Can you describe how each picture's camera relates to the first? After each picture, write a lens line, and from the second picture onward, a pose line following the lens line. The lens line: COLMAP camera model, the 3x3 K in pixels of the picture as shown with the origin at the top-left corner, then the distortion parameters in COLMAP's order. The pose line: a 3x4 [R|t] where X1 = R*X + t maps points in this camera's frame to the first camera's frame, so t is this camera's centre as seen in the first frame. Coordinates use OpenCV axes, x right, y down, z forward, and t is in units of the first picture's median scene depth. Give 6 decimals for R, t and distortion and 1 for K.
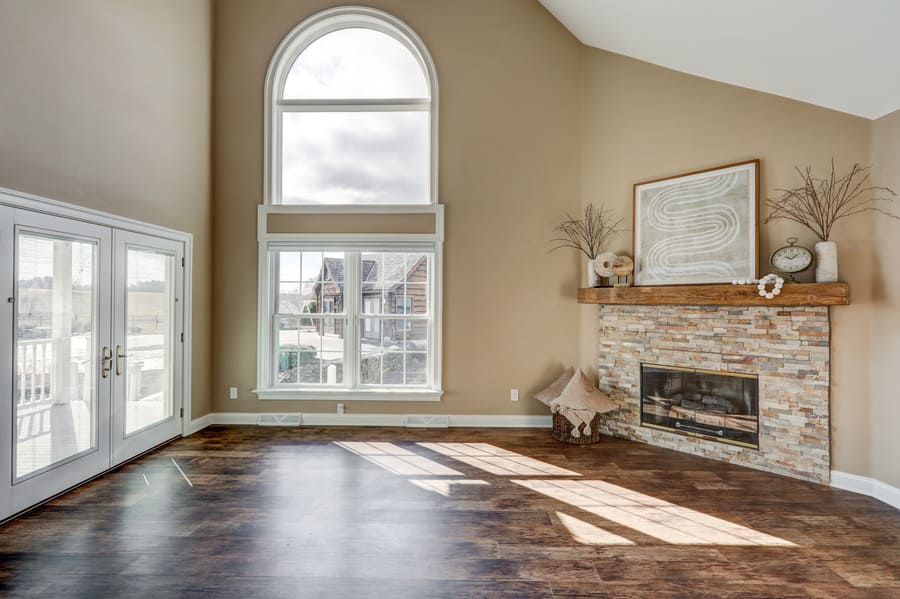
lens RADIAL K [[452.4, 0, 449.0], [0, 452.4, 295.9], [0, 0, 1]] dist [-0.015201, 0.006011]
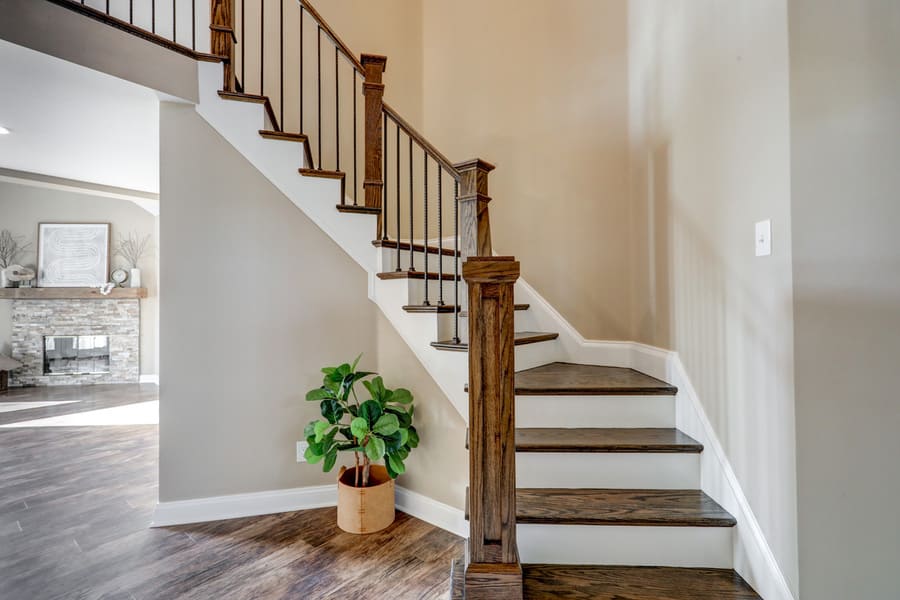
lens RADIAL K [[452.4, 0, 476.8], [0, 452.4, 301.8], [0, 0, 1]] dist [-0.015201, 0.006011]
pose [[0.593504, 0.000646, 0.804831, 0.069487], [0.000281, 0.999999, -0.001010, 0.034793], [-0.804831, 0.000826, 0.593503, -1.346096]]
